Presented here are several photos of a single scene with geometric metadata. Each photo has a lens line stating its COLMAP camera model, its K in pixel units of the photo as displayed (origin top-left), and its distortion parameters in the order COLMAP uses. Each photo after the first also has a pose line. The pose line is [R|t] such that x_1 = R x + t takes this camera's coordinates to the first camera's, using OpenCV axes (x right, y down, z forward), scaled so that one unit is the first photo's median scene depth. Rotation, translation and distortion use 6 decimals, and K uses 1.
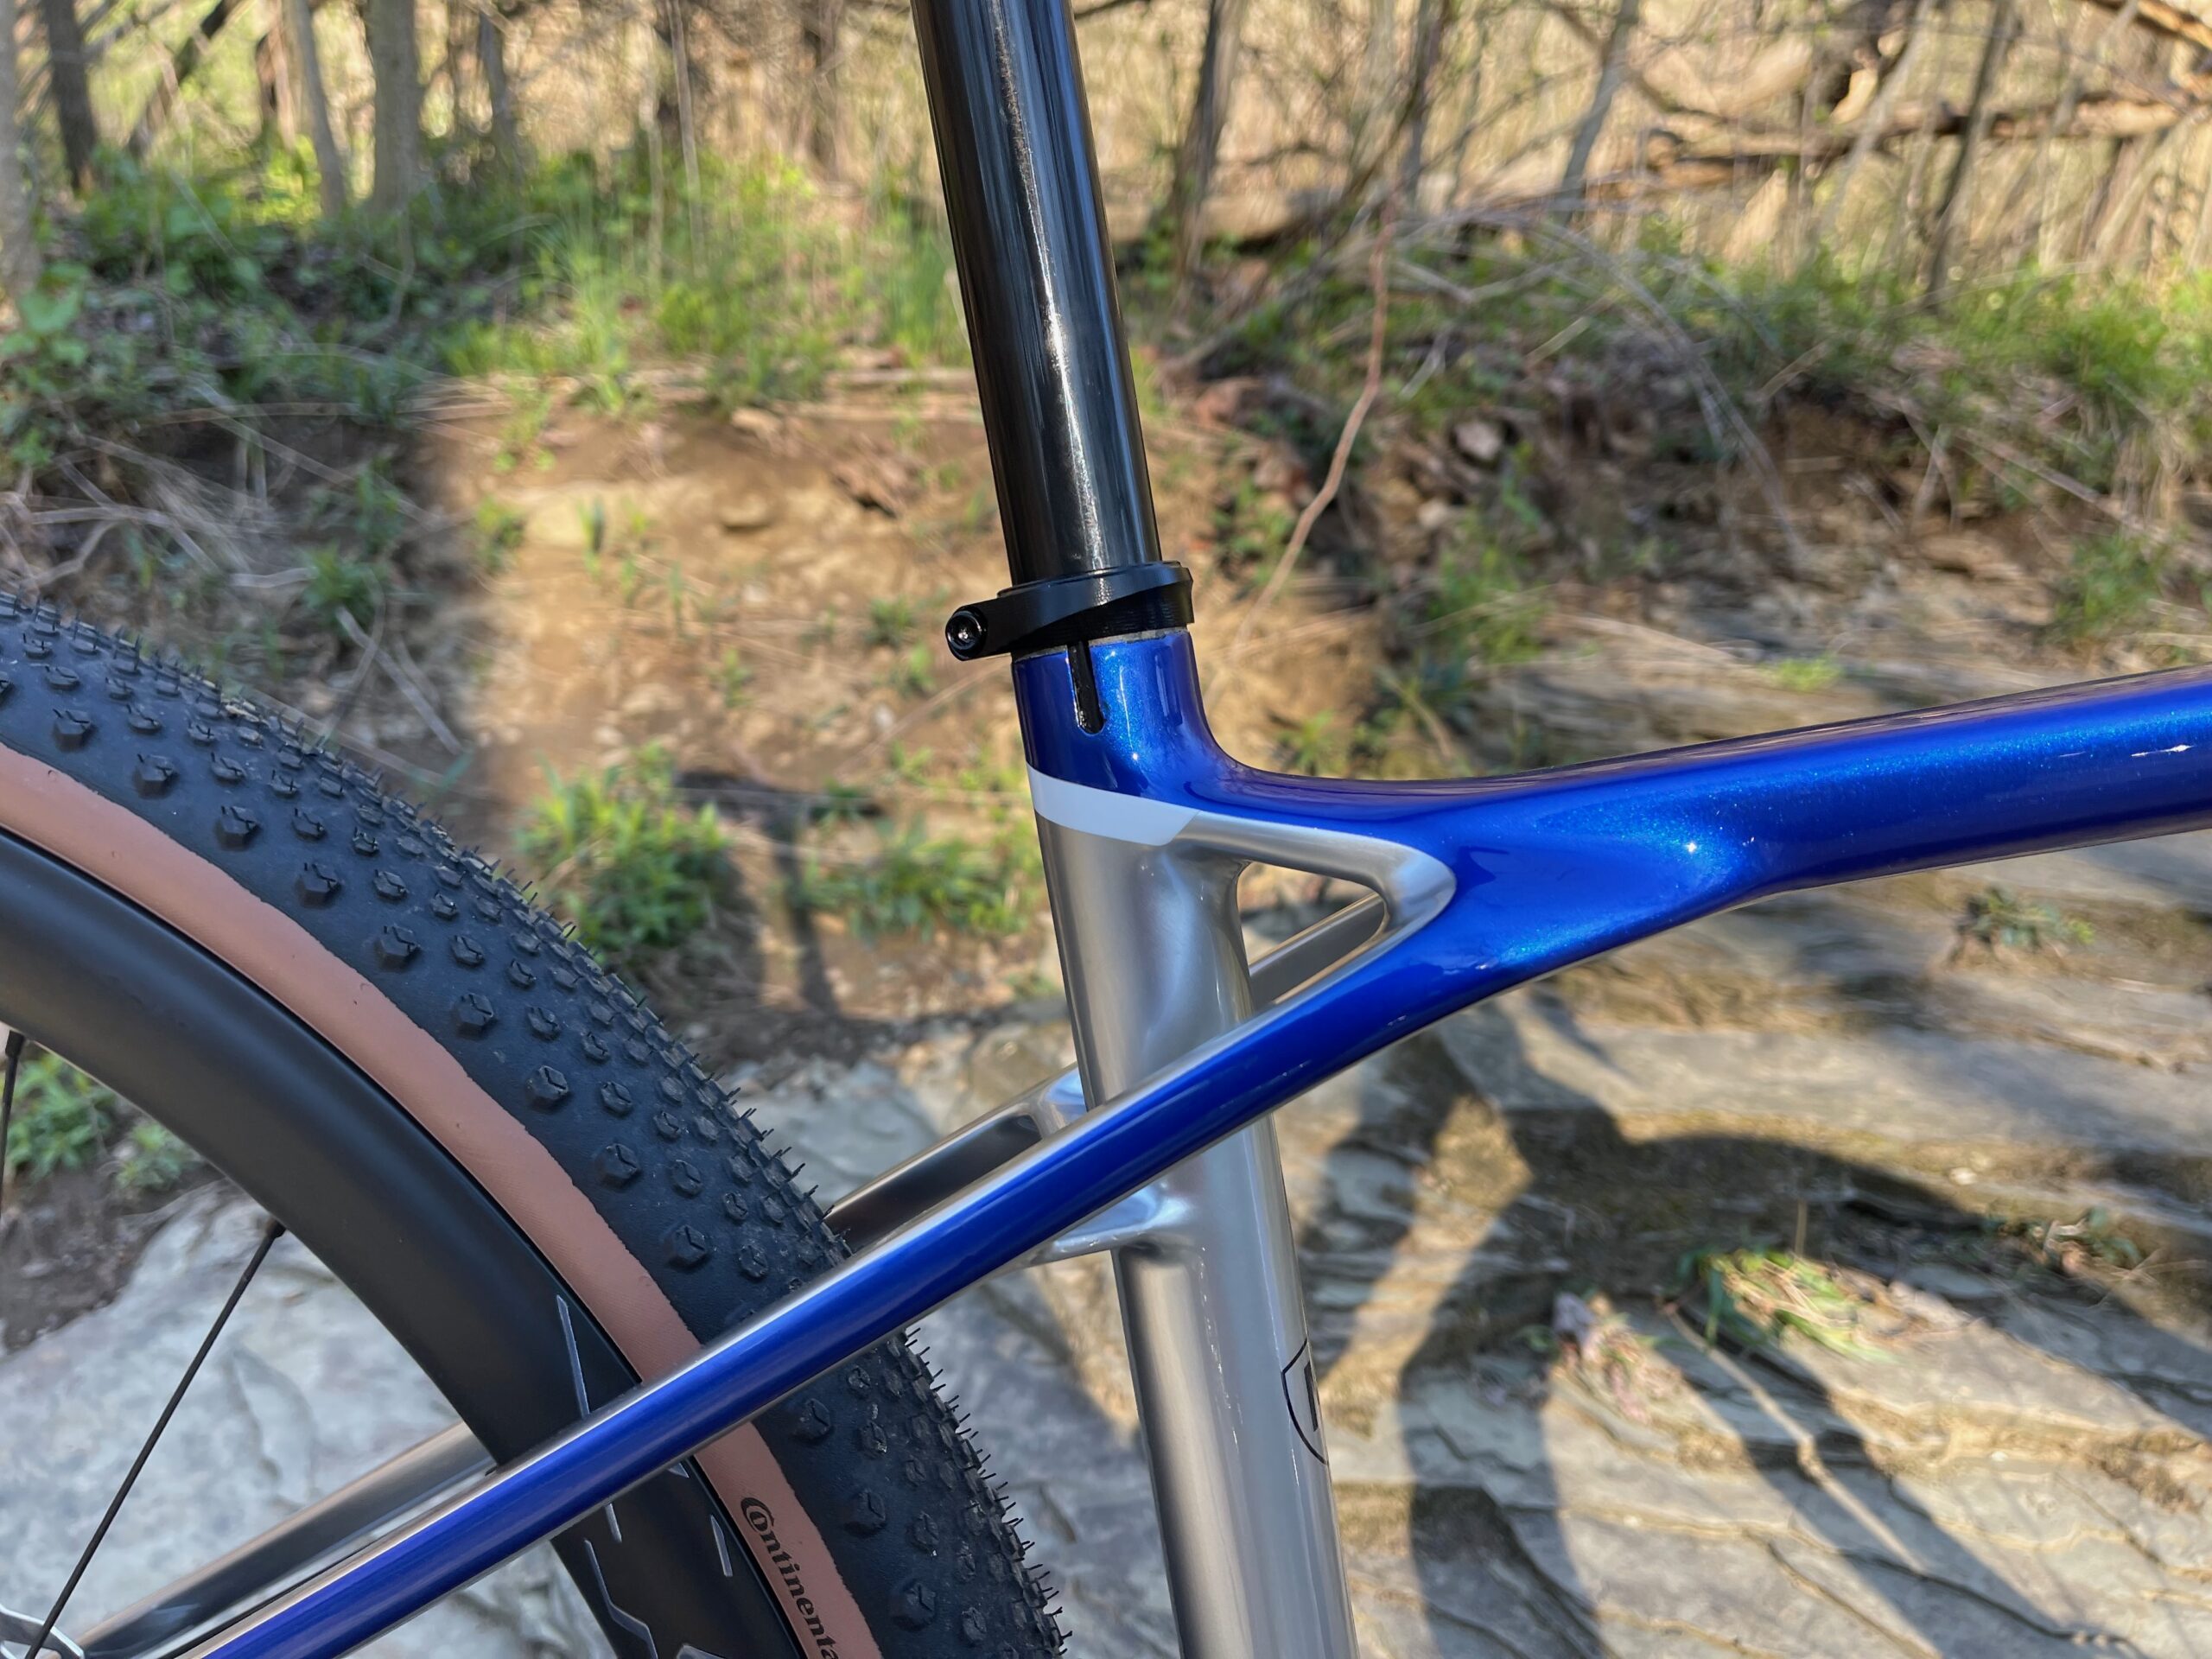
lens RADIAL K [[1655.3, 0, 1106.0], [0, 1655.3, 829.5], [0, 0, 1]] dist [-0.000179, 0.000265]
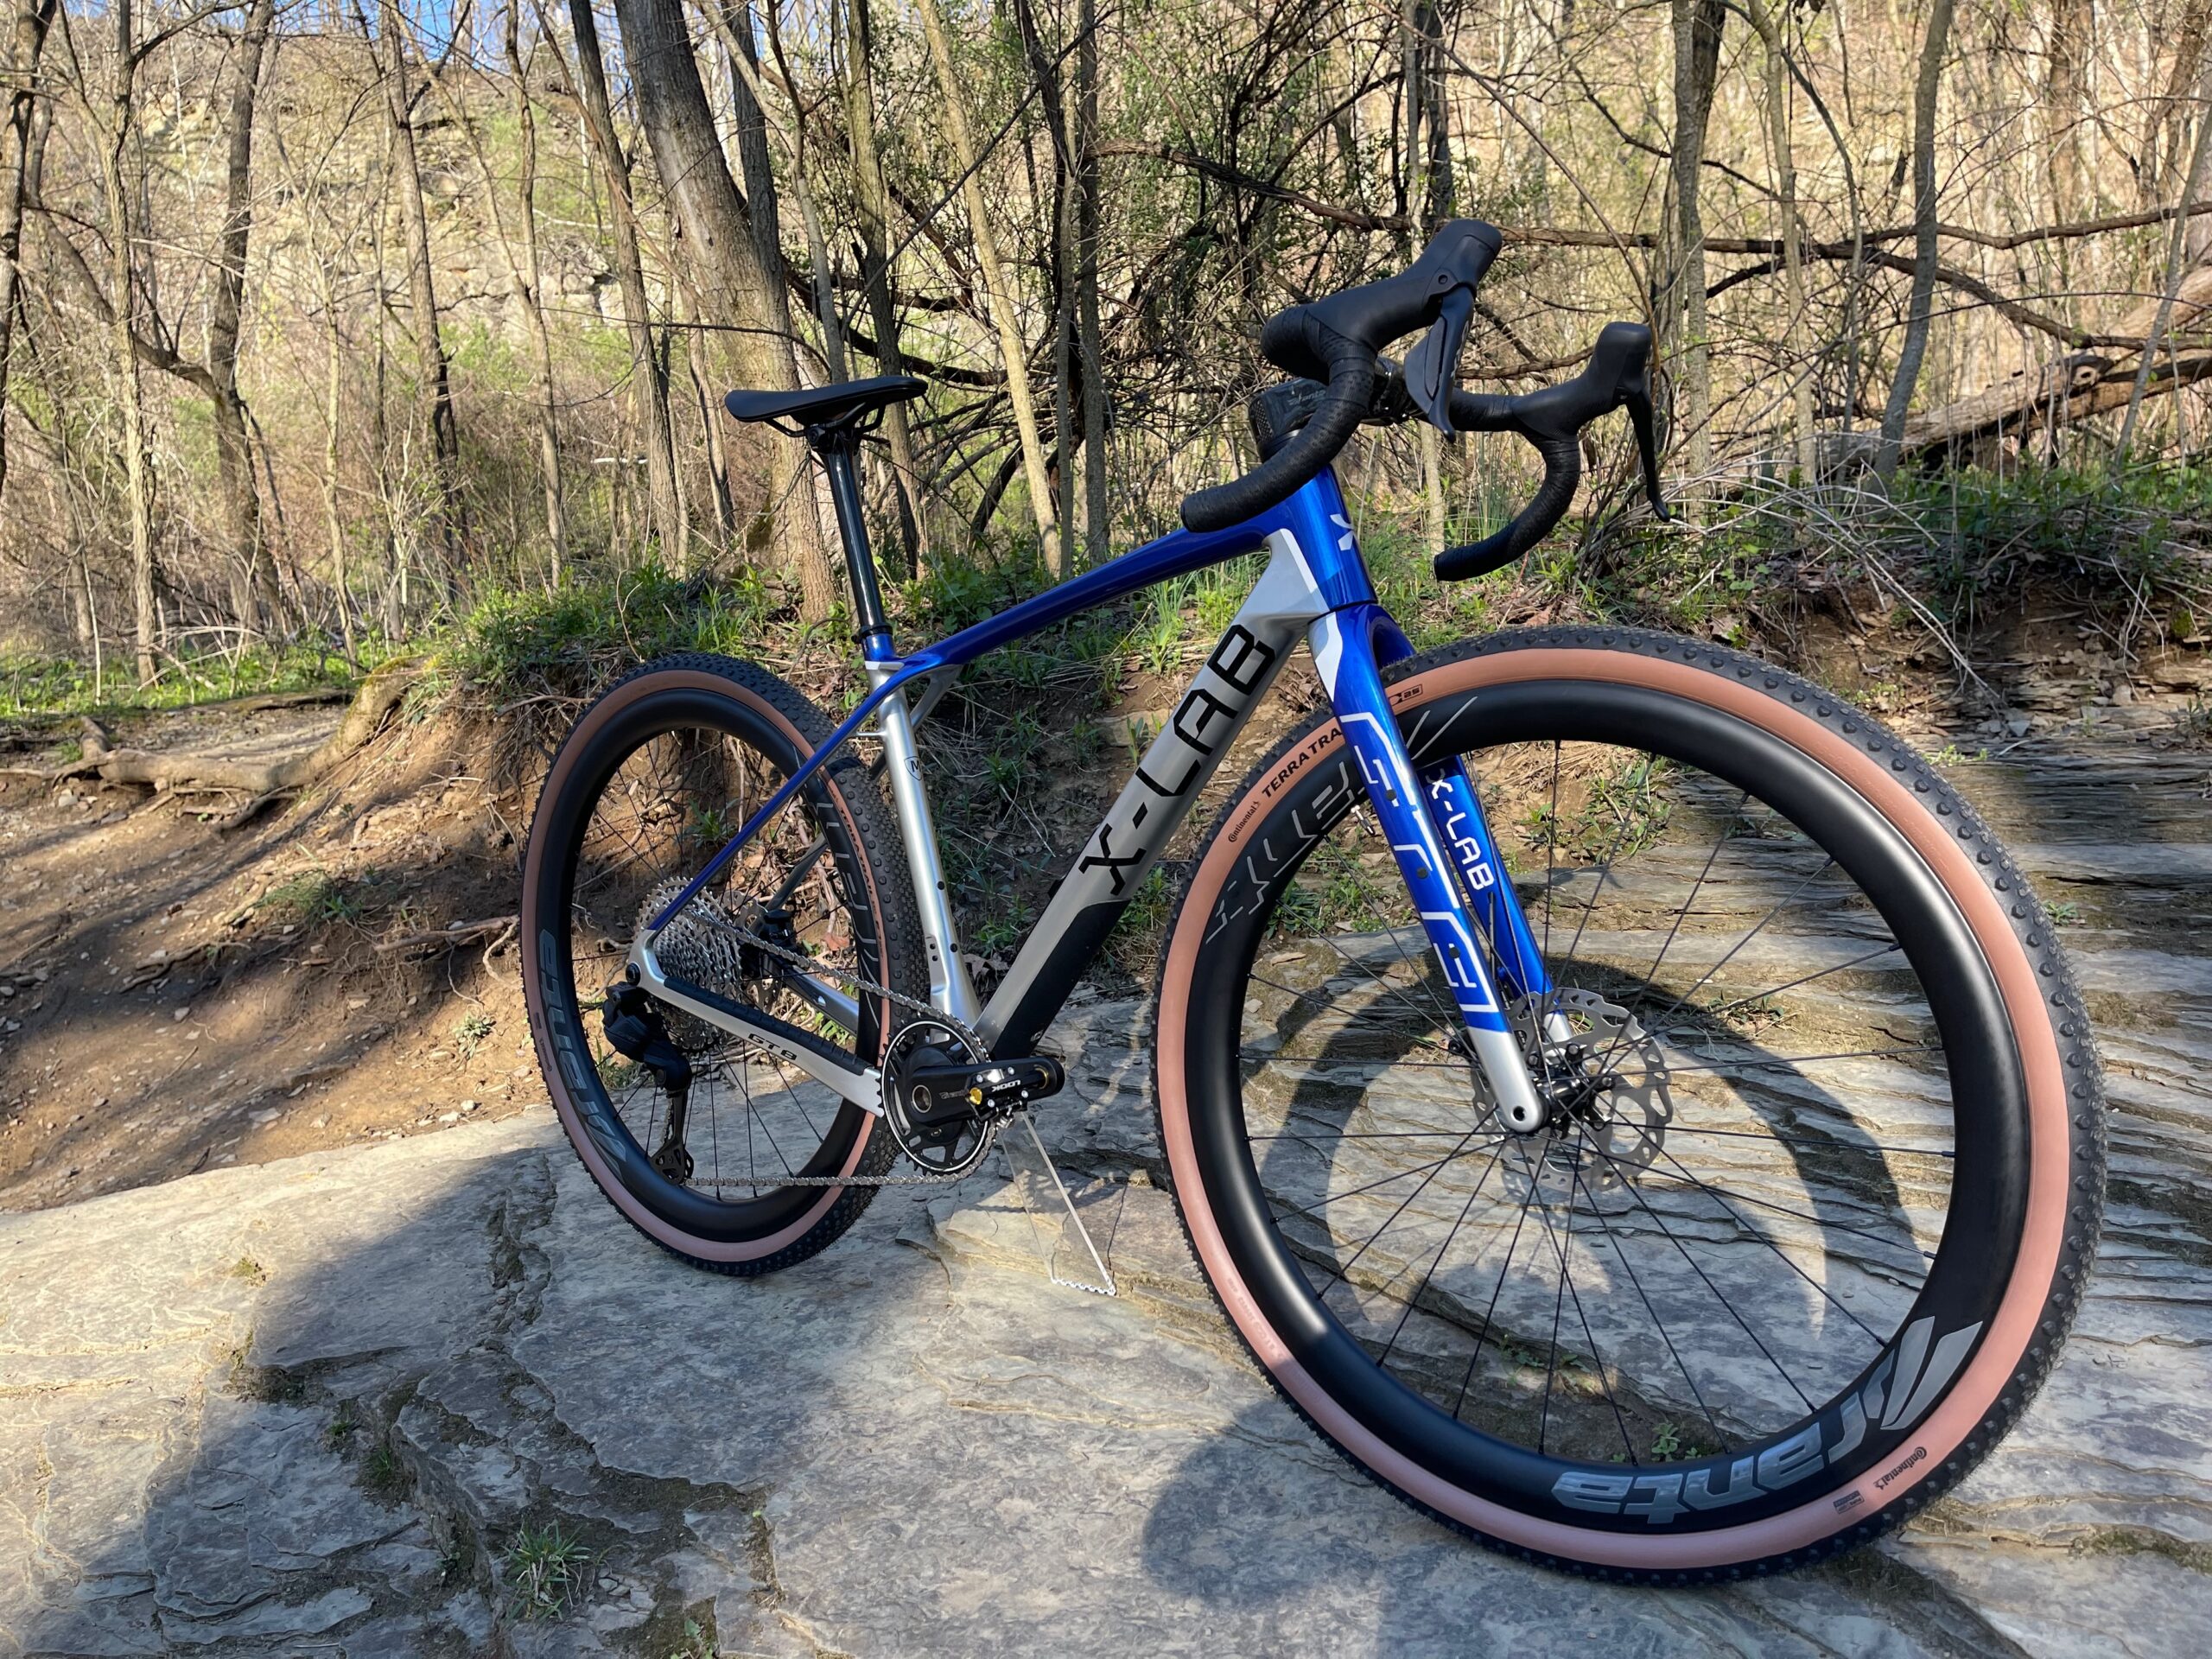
lens RADIAL K [[1655.3, 0, 1106.0], [0, 1655.3, 829.5], [0, 0, 1]] dist [-0.000179, 0.000265]
pose [[0.888654, -0.059293, -0.454730, 0.446696], [-0.021456, 0.985144, -0.170385, 0.213884], [0.458077, 0.161170, 0.874180, -0.513035]]
